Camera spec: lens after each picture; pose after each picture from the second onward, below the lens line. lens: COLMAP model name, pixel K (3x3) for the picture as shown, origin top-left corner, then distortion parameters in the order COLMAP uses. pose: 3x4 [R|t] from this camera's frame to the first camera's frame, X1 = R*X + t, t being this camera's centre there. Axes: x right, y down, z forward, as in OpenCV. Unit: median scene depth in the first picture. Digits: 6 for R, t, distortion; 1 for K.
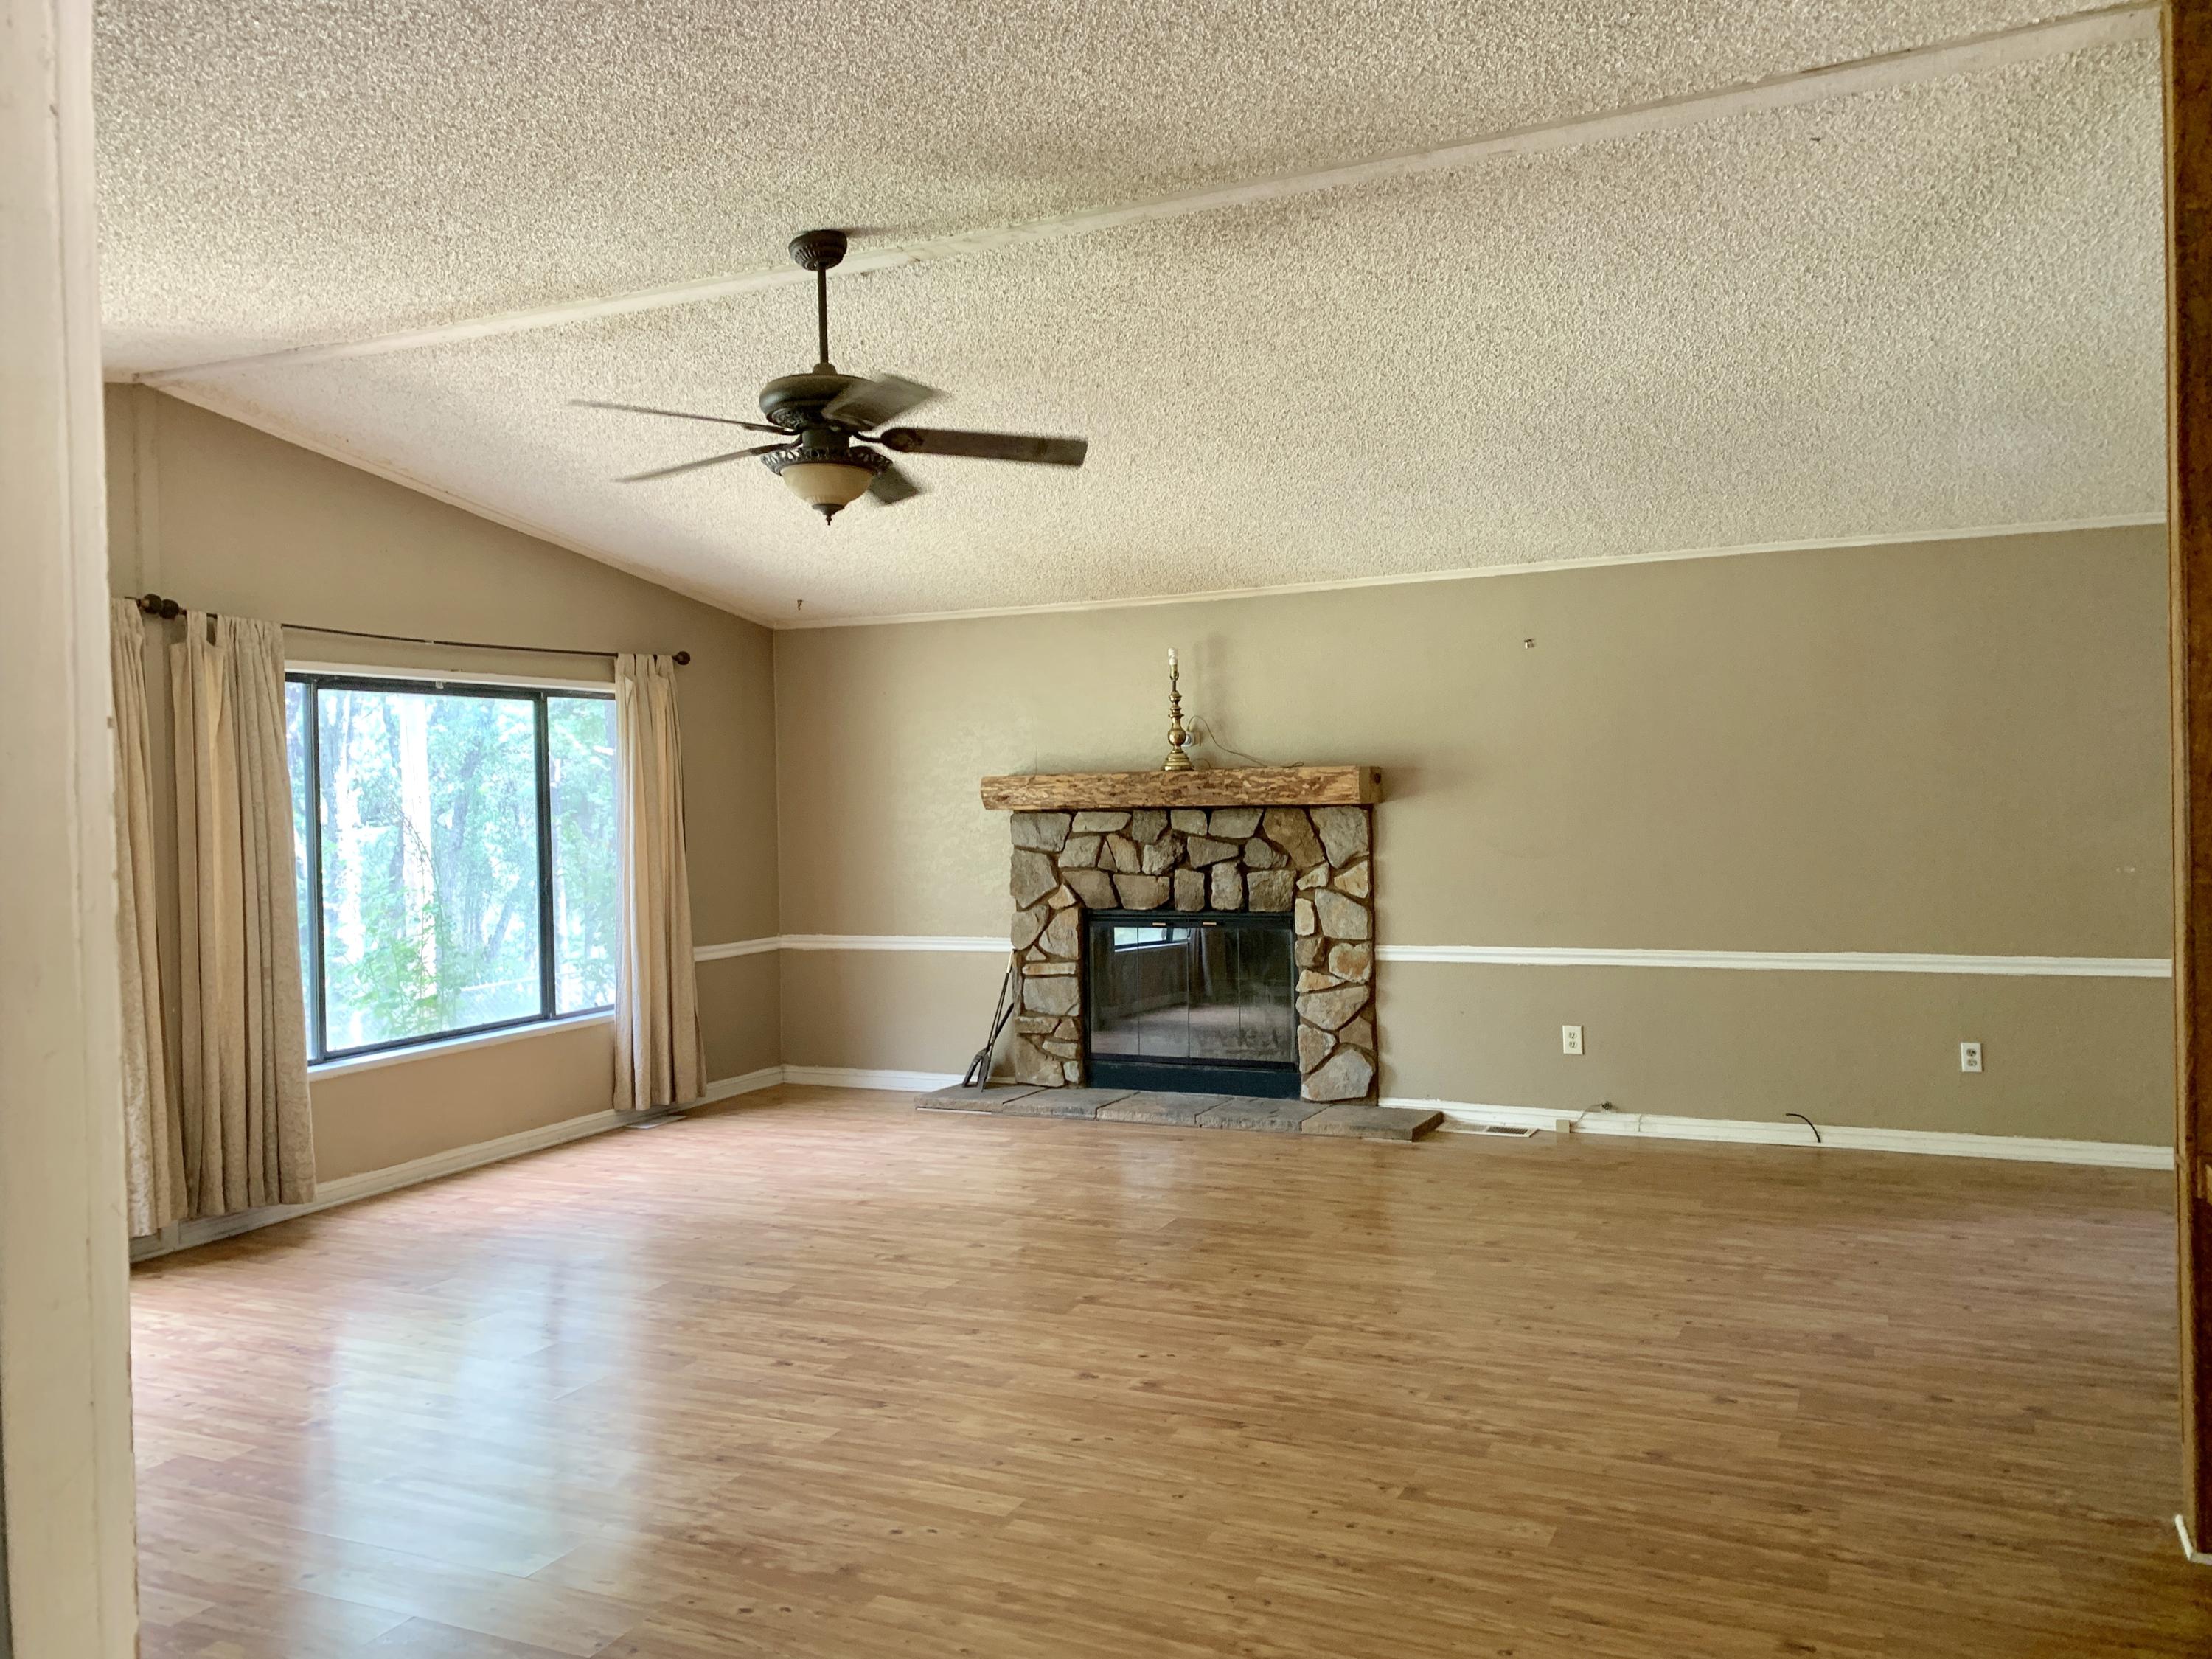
lens RADIAL K [[1699.9, 0, 1105.5], [0, 1699.9, 831.5], [0, 0, 1]] dist [0.025315, -0.020808]
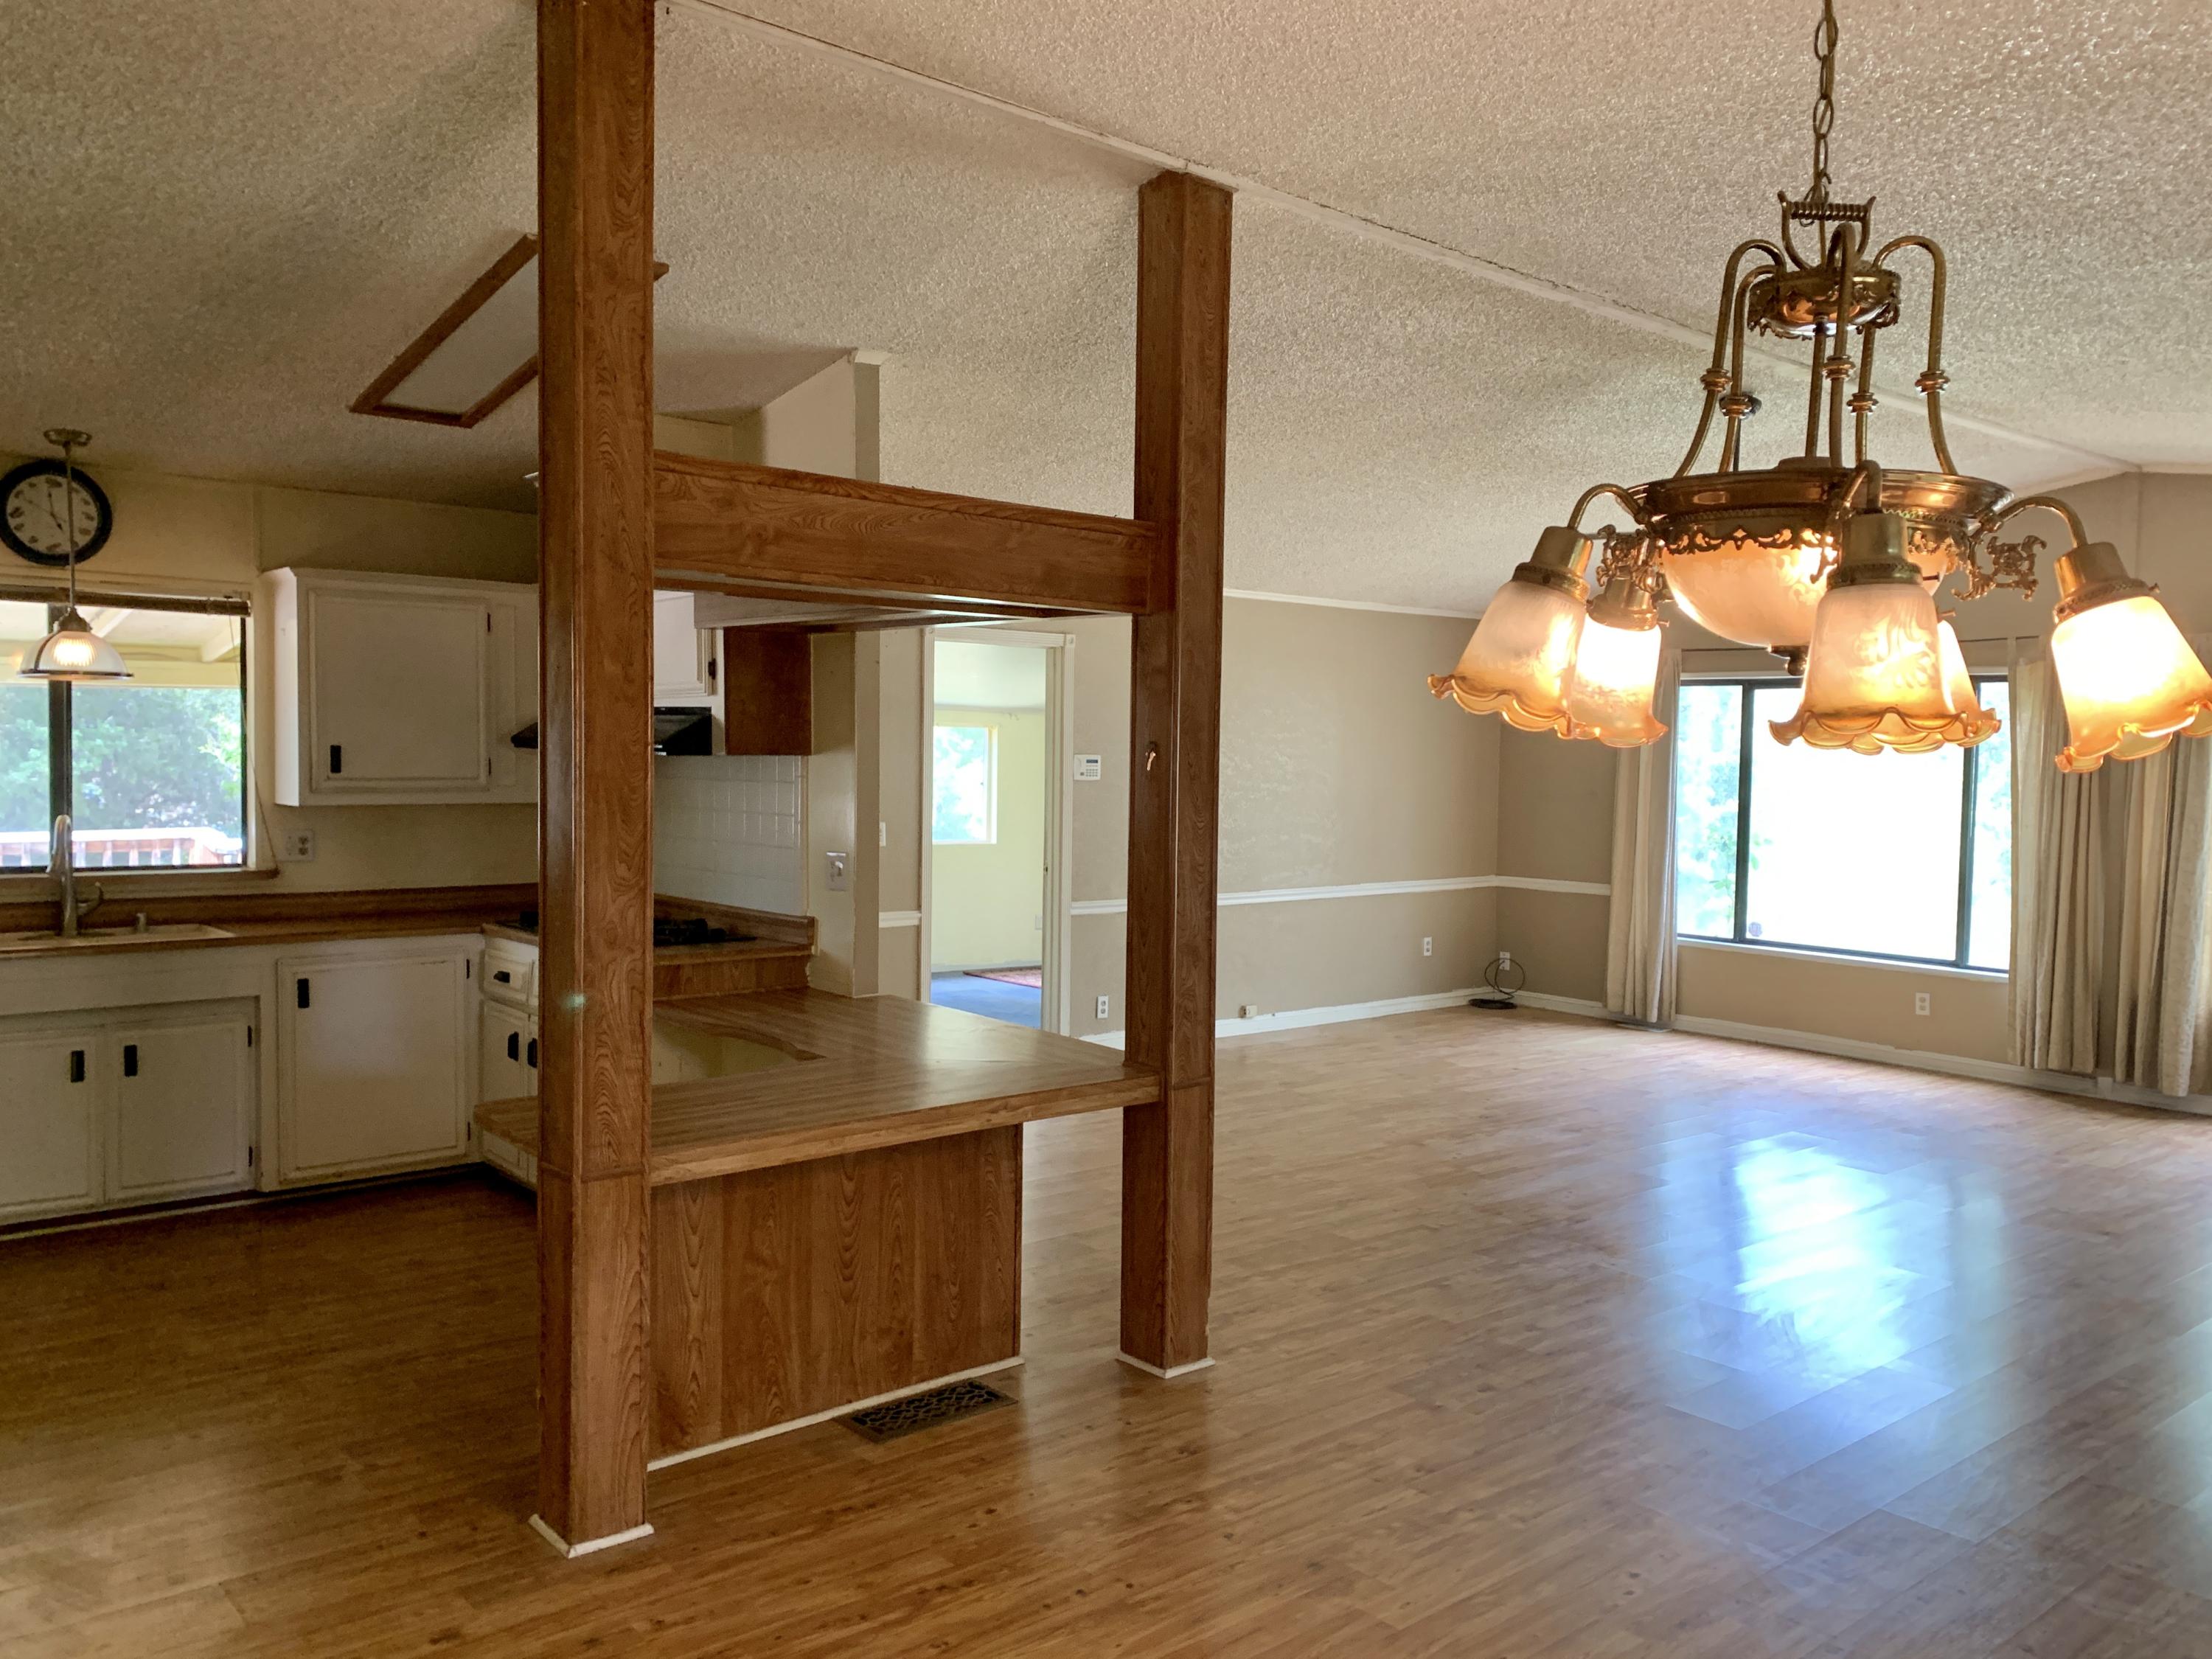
lens RADIAL K [[1699.9, 0, 1101.1], [0, 1699.9, 830.4], [0, 0, 1]] dist [0.025315, -0.020808]
pose [[-0.425474, 0.056538, -0.903203, 1.664645], [-0.027468, 0.996780, 0.075335, -0.086079], [0.904554, 0.056862, -0.422551, 1.335600]]
